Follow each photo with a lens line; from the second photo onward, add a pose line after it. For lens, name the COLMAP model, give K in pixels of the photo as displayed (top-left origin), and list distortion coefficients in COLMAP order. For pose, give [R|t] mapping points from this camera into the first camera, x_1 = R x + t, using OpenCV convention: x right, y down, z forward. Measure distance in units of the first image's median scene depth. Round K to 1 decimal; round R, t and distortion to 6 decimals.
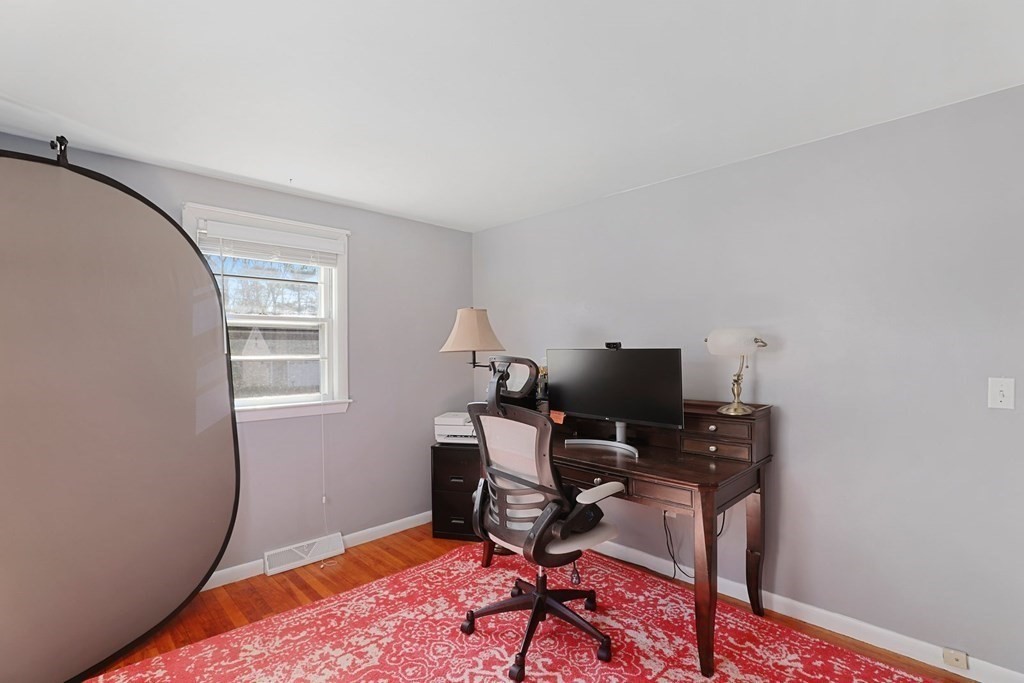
lens RADIAL K [[473.6, 0, 513.3], [0, 473.6, 342.4], [0, 0, 1]] dist [-0.026382, 0.011390]
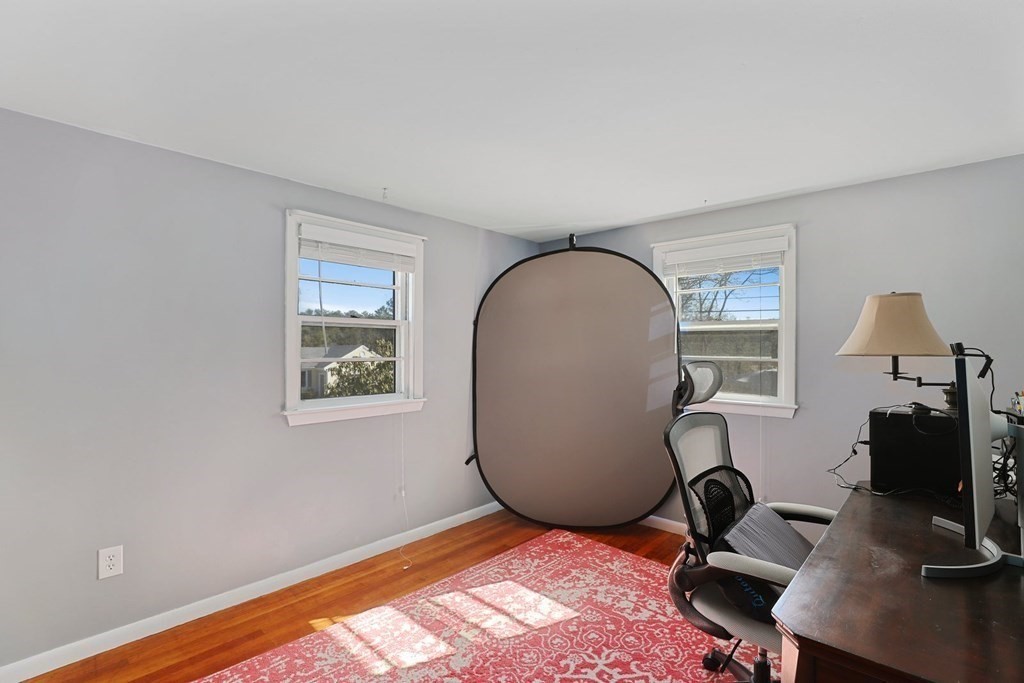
lens RADIAL K [[473.6, 0, 514.4], [0, 473.6, 346.2], [0, 0, 1]] dist [-0.026382, 0.011390]
pose [[0.064372, -0.001961, -0.997924, 0.756897], [0.007935, 0.999967, -0.001453, 0.001999], [0.997894, -0.007825, 0.064385, 0.563616]]
